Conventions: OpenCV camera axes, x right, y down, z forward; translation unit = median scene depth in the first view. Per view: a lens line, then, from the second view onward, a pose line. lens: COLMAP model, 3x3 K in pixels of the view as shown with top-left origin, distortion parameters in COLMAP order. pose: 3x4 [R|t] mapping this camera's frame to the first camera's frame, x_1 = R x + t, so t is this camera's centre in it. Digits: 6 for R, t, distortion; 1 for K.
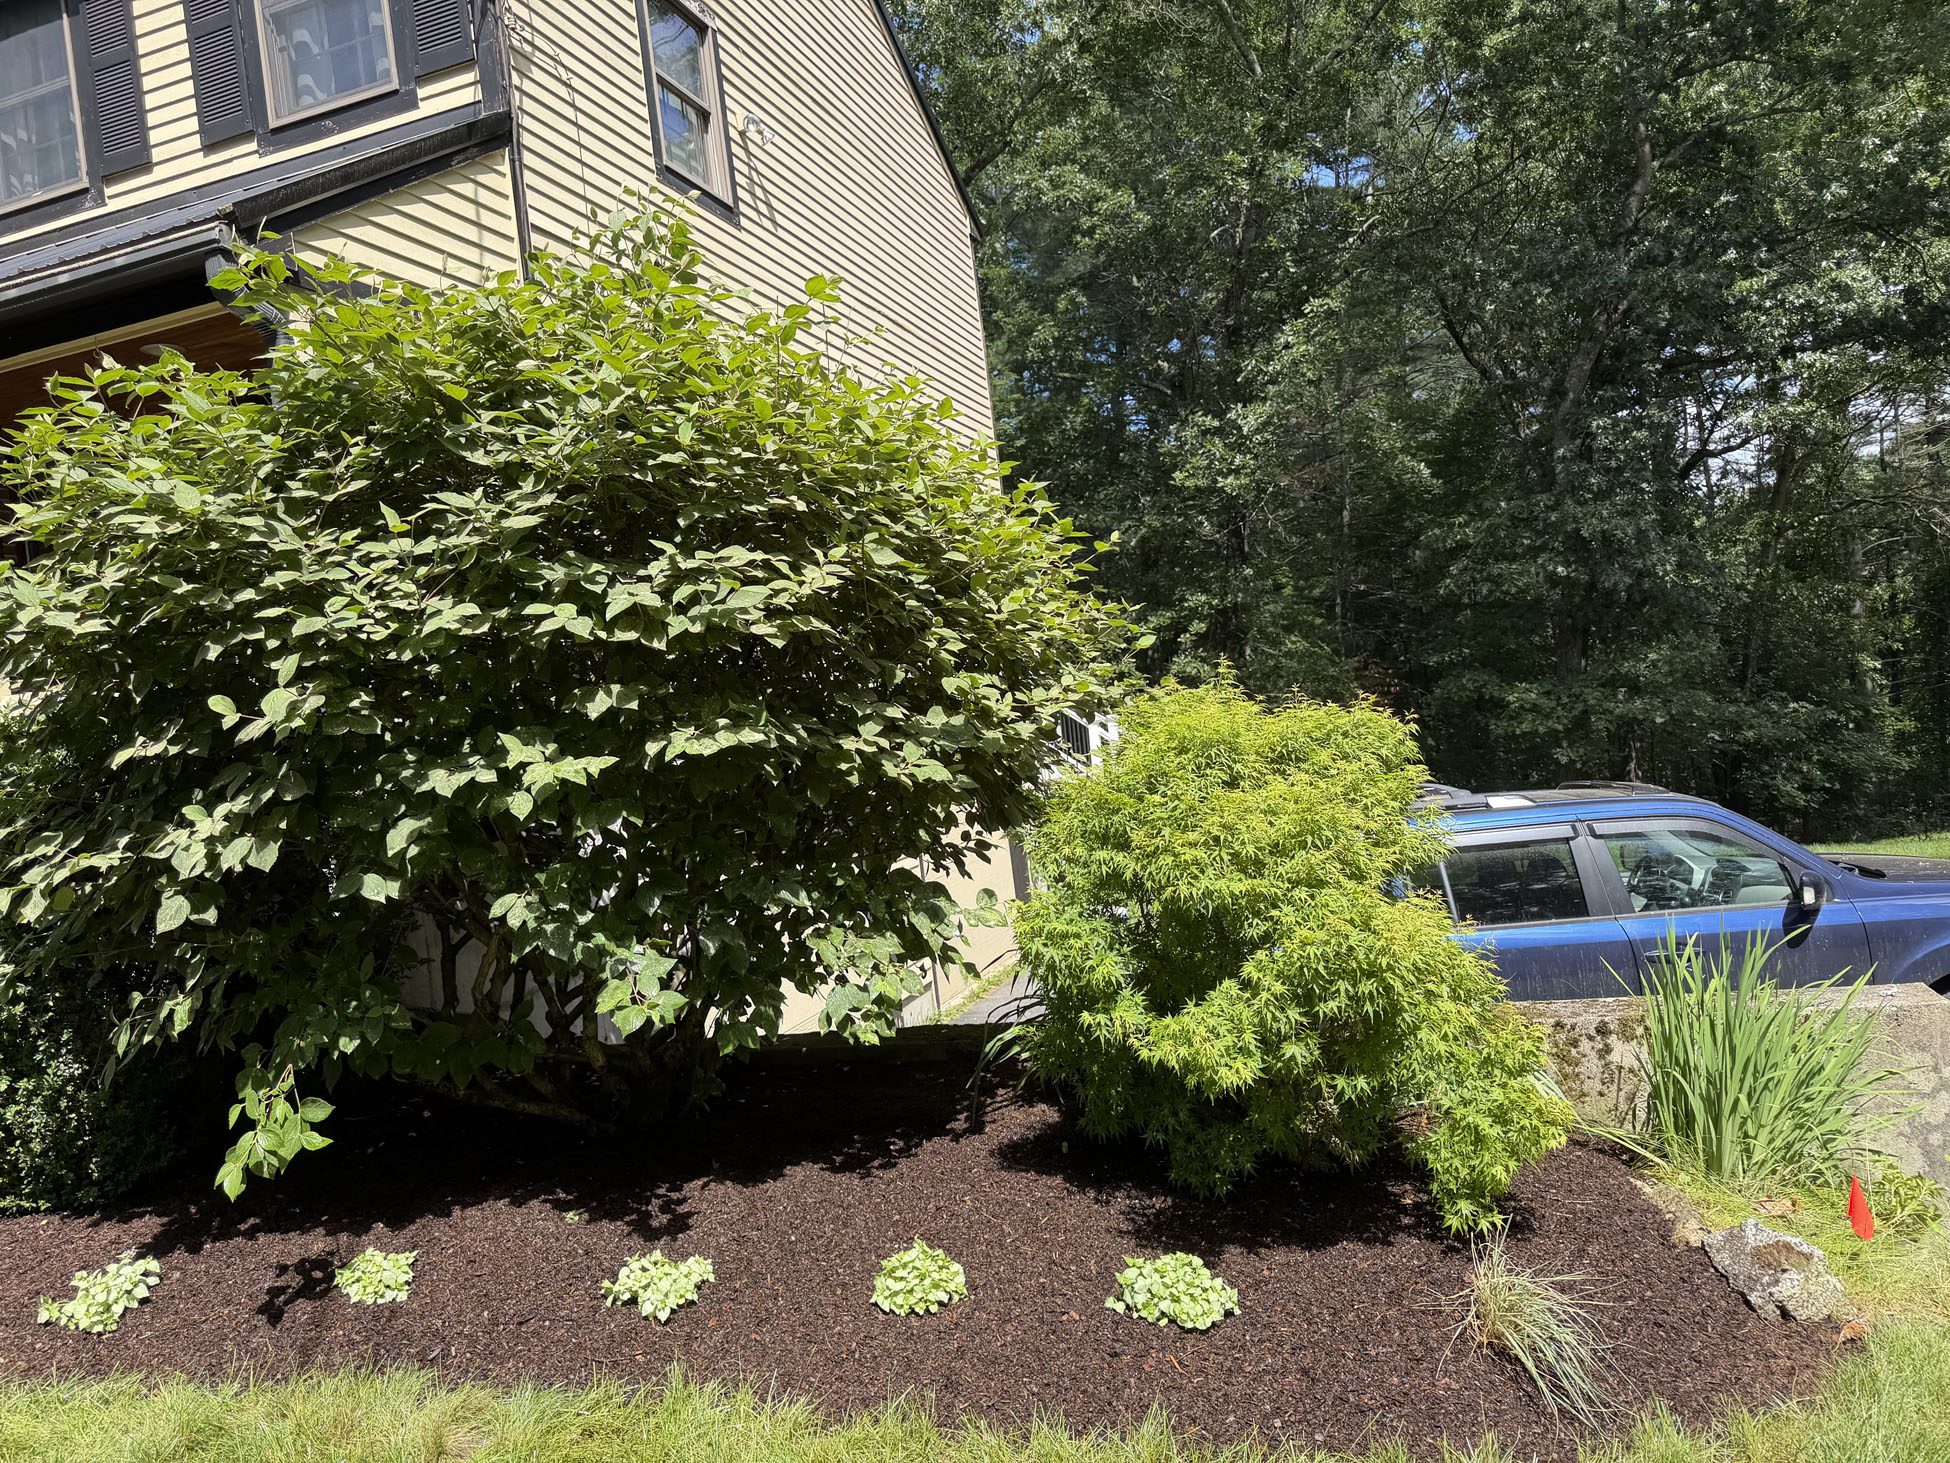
lens RADIAL K [[1373.7, 0, 989.3], [0, 1373.7, 718.5], [0, 0, 1]] dist [0.026205, -0.030762]
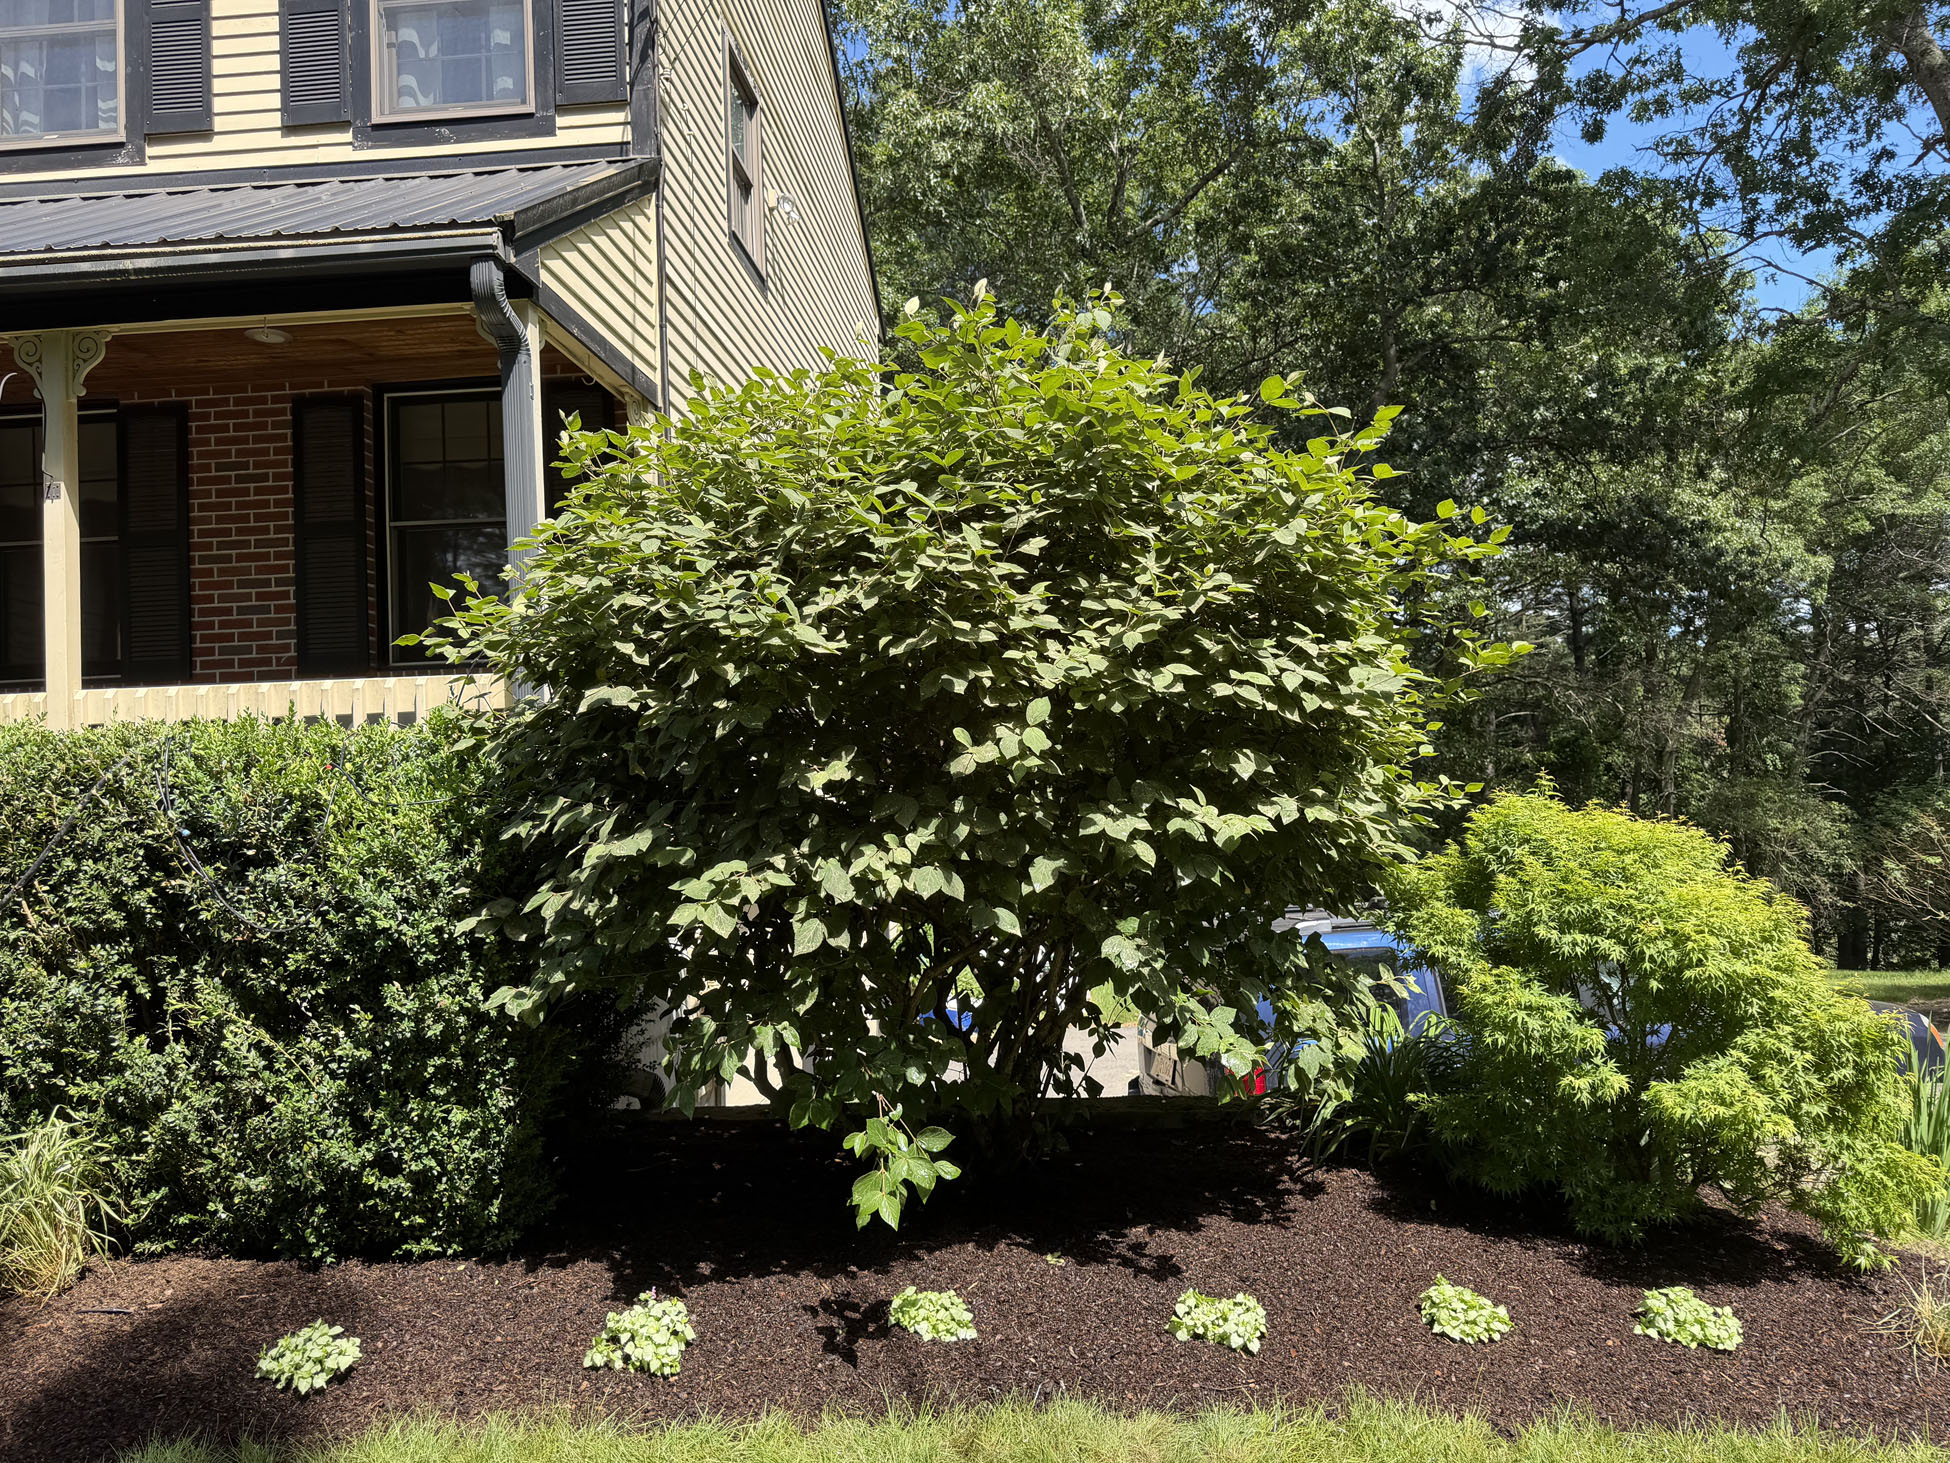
lens RADIAL K [[1373.7, 0, 992.7], [0, 1373.7, 730.6], [0, 0, 1]] dist [0.026205, -0.030762]
pose [[0.966759, 0.095987, 0.236987, -0.607286], [-0.080710, 0.994034, -0.073368, 0.047086], [-0.242615, 0.051802, 0.968739, -0.001582]]
